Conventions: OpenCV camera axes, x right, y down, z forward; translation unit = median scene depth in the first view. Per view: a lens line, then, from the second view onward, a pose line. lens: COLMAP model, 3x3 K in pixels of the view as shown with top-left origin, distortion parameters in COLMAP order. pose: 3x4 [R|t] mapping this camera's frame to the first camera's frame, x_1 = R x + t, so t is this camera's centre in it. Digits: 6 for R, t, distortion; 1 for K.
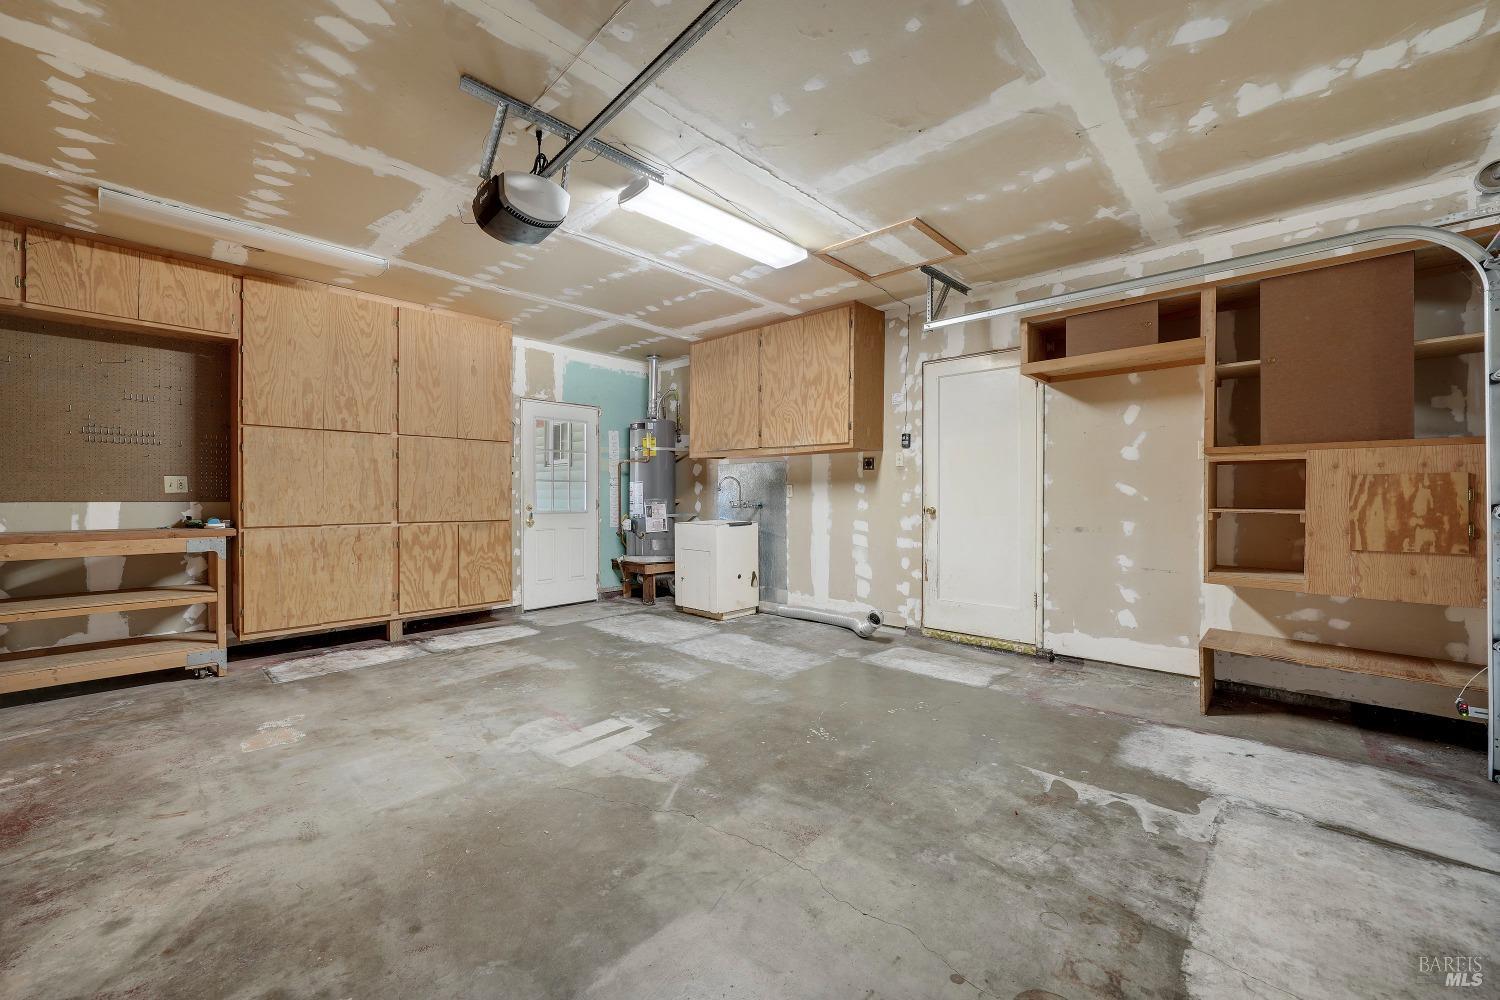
lens RADIAL K [[600.1, 0, 742.6], [0, 600.1, 493.3], [0, 0, 1]] dist [-0.005148, 0.000007]
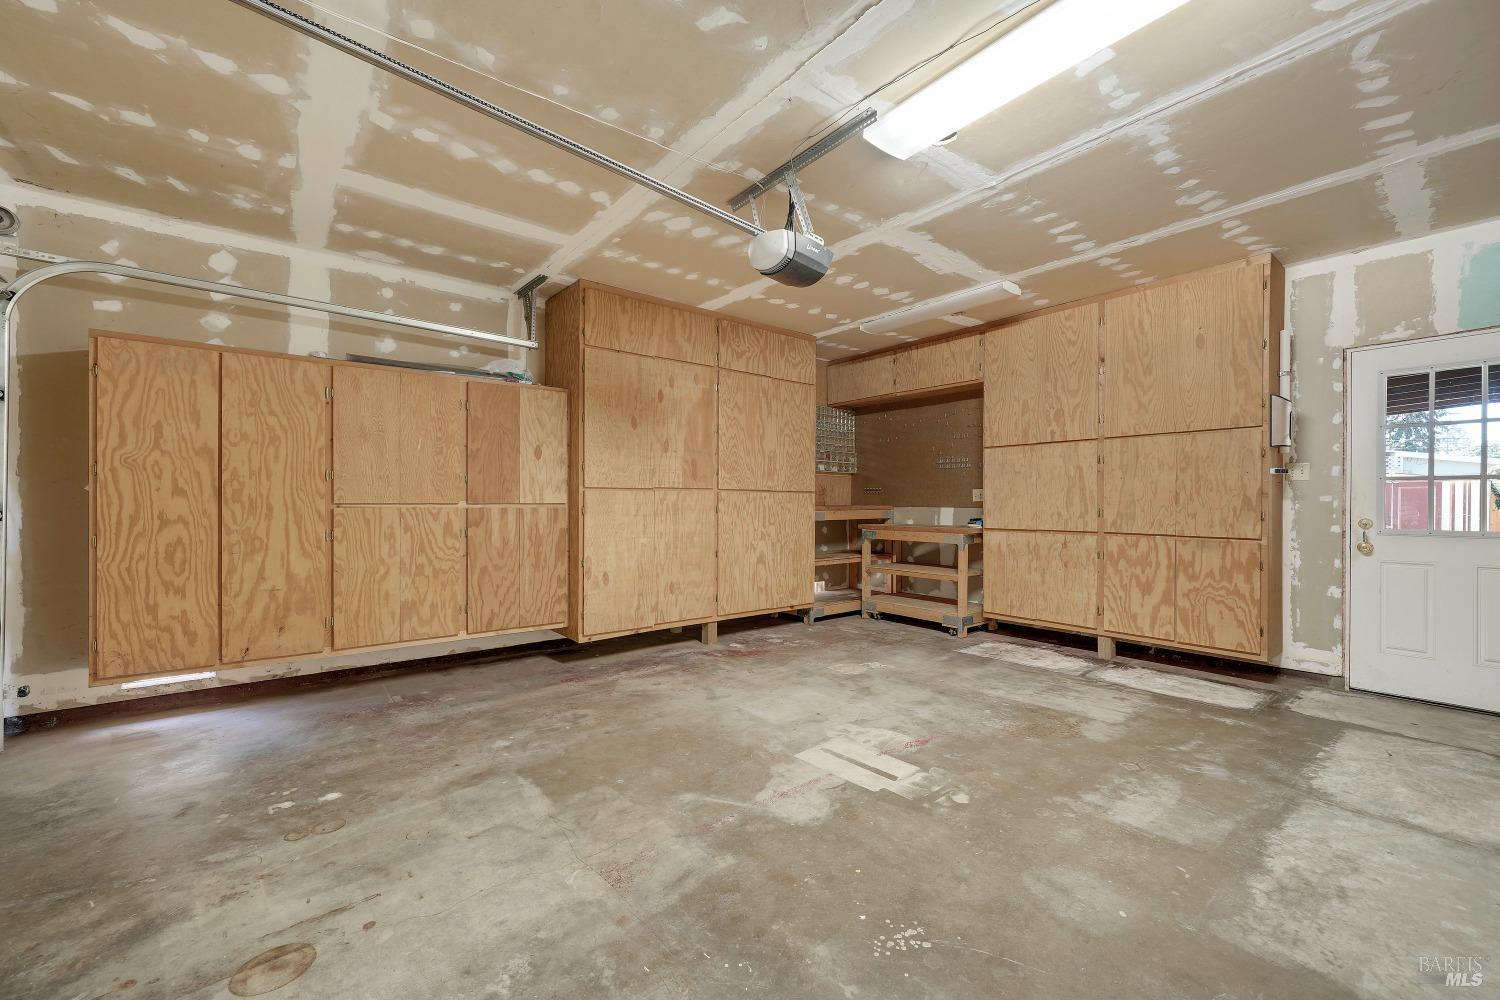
lens RADIAL K [[600.1, 0, 742.6], [0, 600.1, 493.3], [0, 0, 1]] dist [-0.005148, 0.000007]
pose [[-0.152966, -0.017136, -0.988083, 0.508593], [0.001070, 0.999846, -0.017505, 0.004599], [0.988231, -0.003735, -0.152924, 0.689027]]
